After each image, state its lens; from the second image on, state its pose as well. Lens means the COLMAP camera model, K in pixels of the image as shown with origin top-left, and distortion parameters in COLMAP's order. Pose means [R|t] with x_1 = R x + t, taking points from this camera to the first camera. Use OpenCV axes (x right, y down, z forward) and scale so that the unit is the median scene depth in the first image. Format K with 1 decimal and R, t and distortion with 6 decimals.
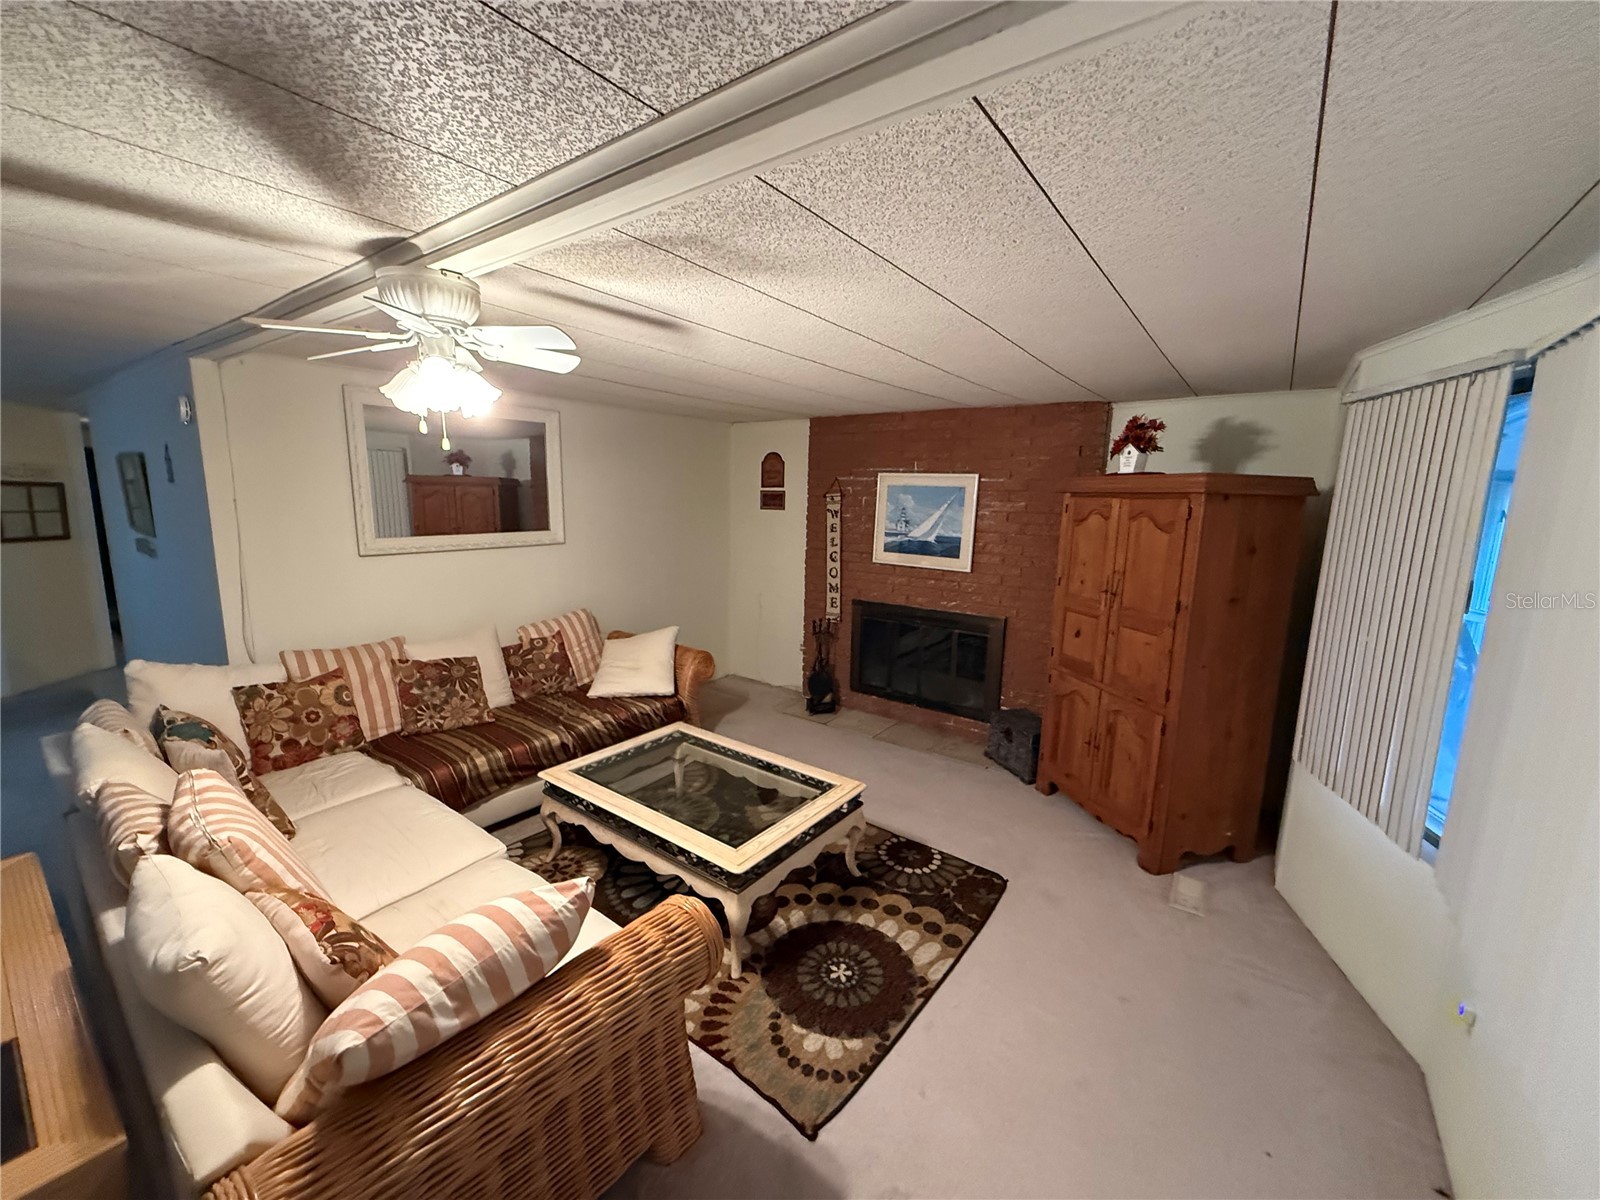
lens RADIAL K [[638.3, 0, 791.5], [0, 638.3, 601.7], [0, 0, 1]] dist [0.002392, -0.000548]
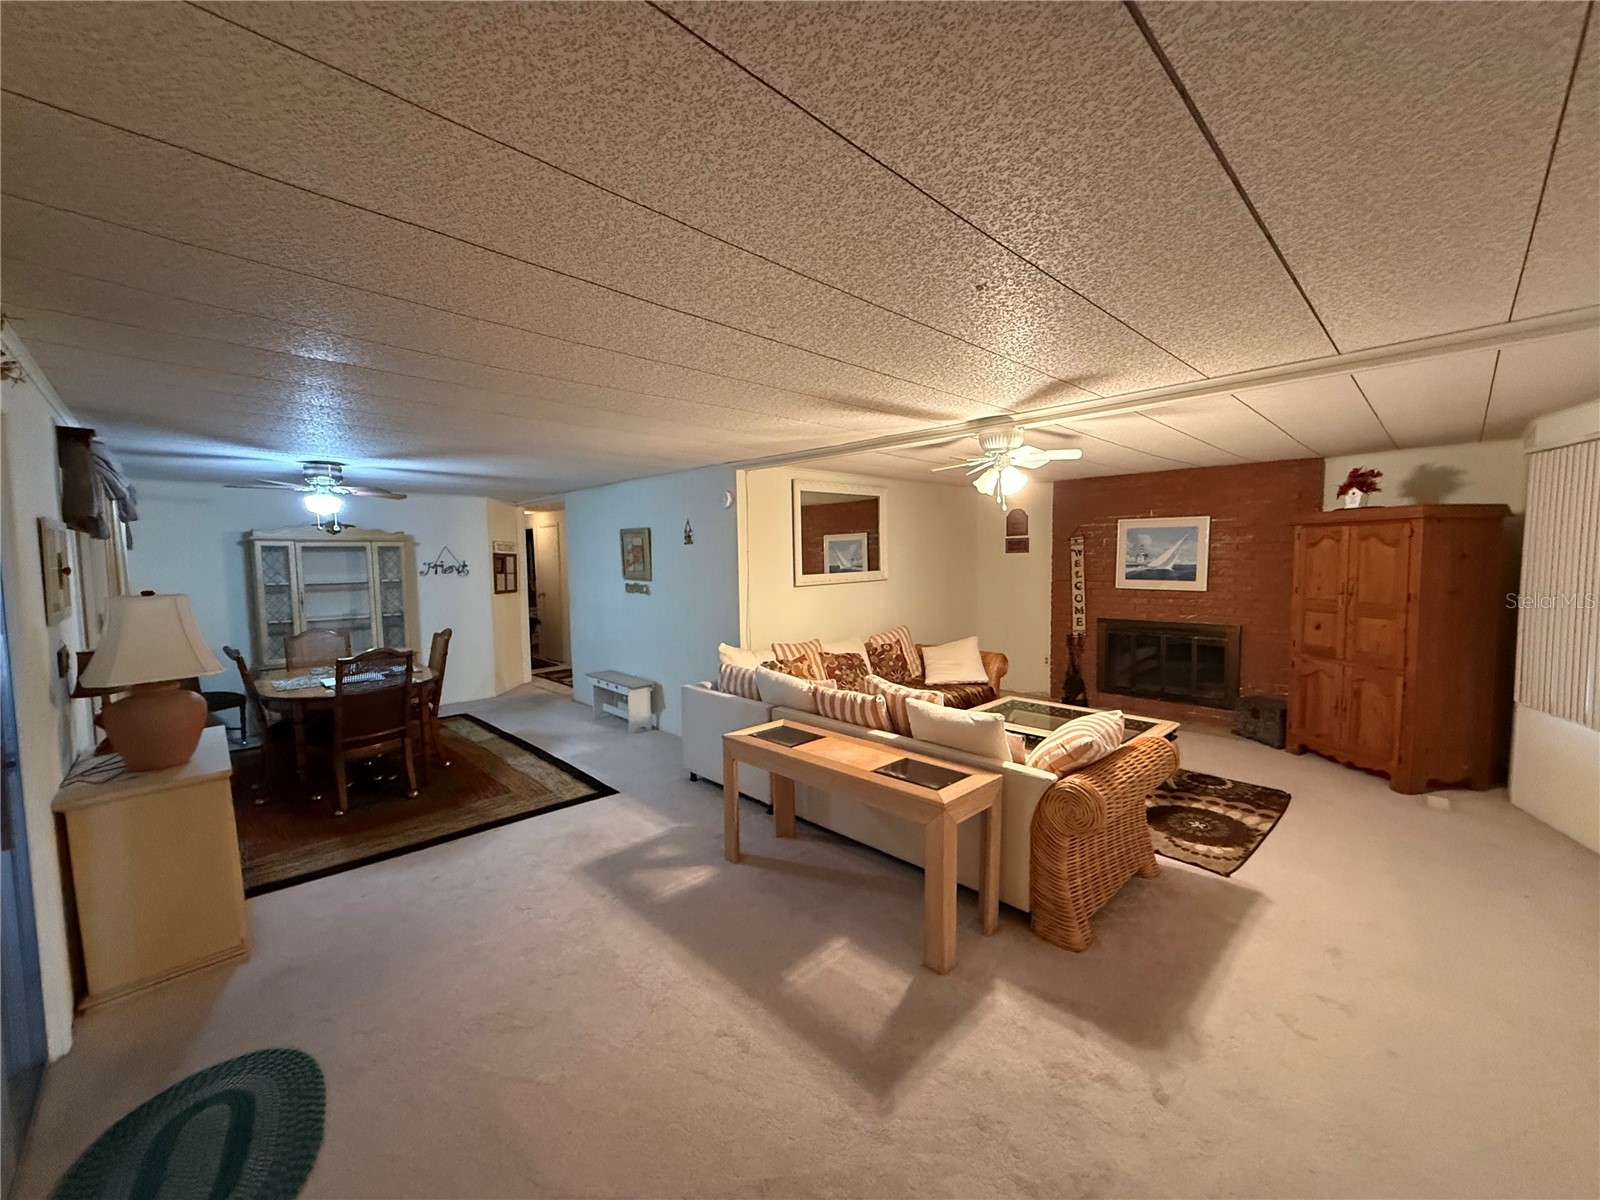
lens RADIAL K [[638.3, 0, 791.8], [0, 638.3, 601.6], [0, 0, 1]] dist [0.002392, -0.000548]
pose [[0.986367, -0.027990, -0.162165, -0.449096], [0.012361, 0.995247, -0.096598, 0.118907], [0.164098, 0.093276, 0.982024, -0.539862]]
